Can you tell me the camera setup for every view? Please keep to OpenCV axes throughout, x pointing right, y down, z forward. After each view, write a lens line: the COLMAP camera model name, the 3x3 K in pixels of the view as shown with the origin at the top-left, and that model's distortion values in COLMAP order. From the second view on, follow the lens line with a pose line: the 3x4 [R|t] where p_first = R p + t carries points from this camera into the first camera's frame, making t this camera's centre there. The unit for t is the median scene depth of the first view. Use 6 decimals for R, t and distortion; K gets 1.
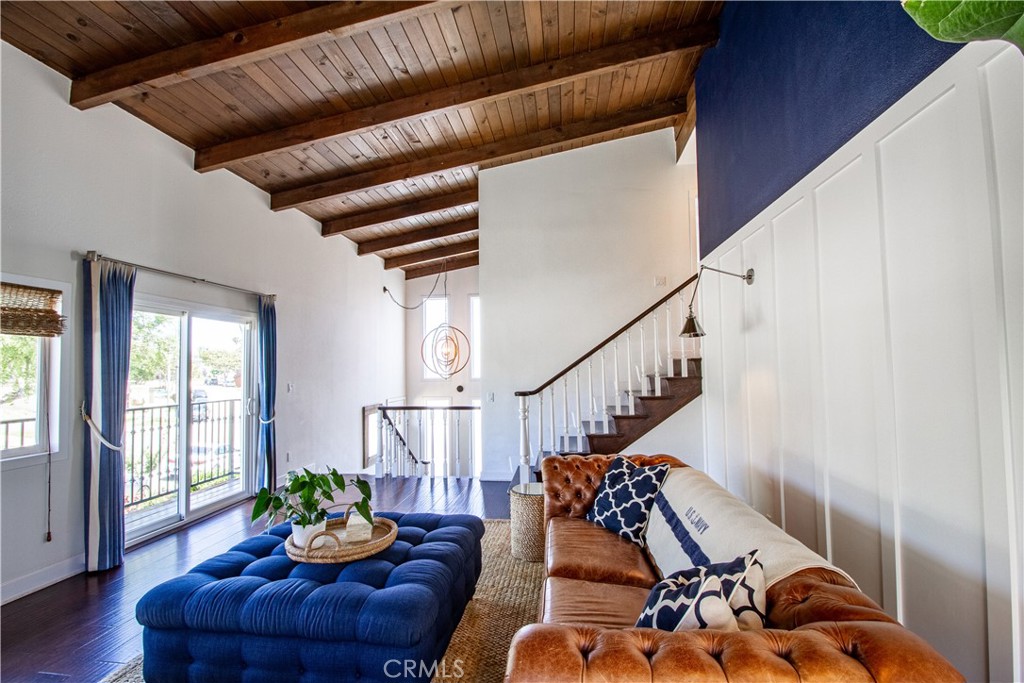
lens RADIAL K [[475.2, 0, 520.9], [0, 475.2, 347.6], [0, 0, 1]] dist [-0.000459, -0.012321]
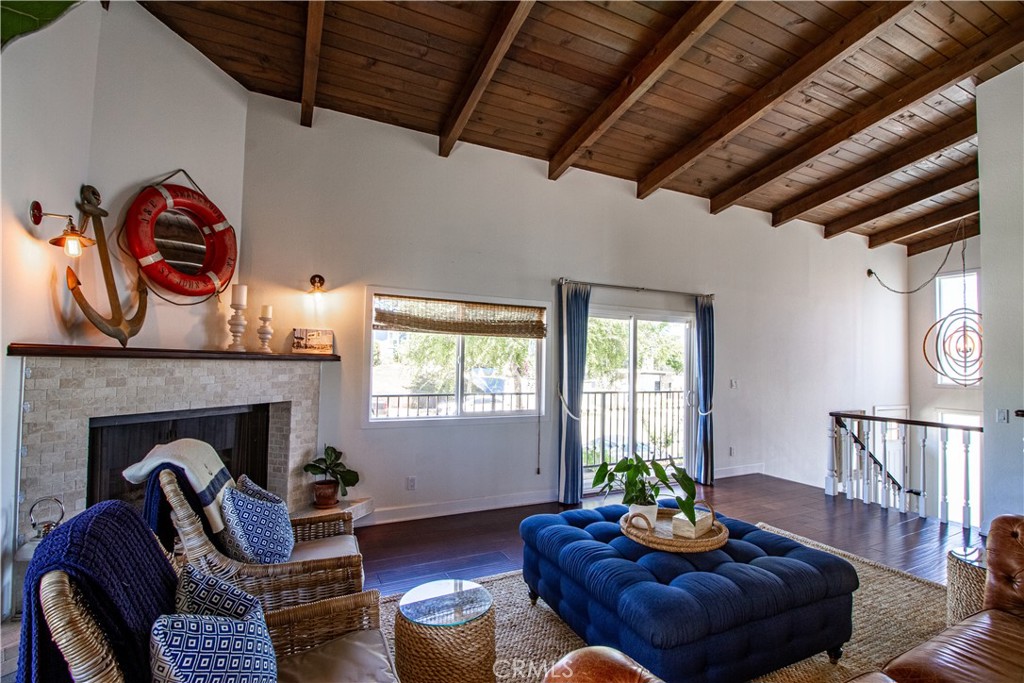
lens RADIAL K [[475.2, 0, 520.9], [0, 475.2, 347.6], [0, 0, 1]] dist [-0.000459, -0.012321]
pose [[0.528039, -0.003538, -0.849213, 0.183860], [0.008923, 0.999959, 0.001382, 0.002491], [0.849173, -0.008307, 0.528049, 0.101413]]
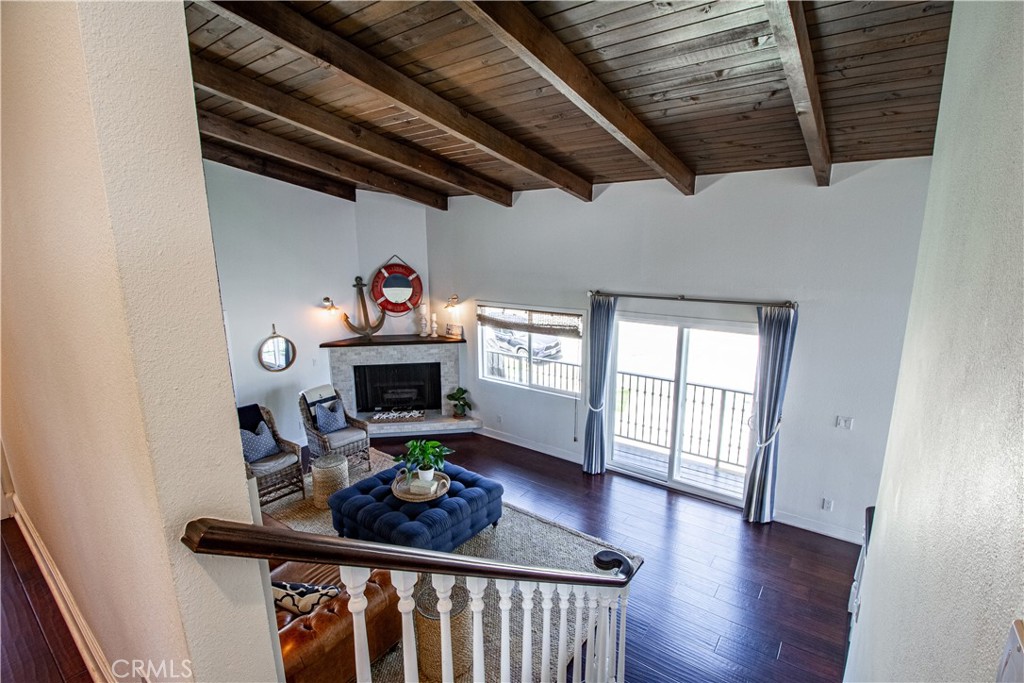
lens RADIAL K [[475.2, 0, 520.9], [0, 475.2, 347.6], [0, 0, 1]] dist [-0.000459, -0.012321]
pose [[-0.512107, 0.199808, -0.835358, 0.490802], [0.049651, 0.977826, 0.203447, -0.273227], [0.857485, 0.062711, -0.510673, 1.255998]]
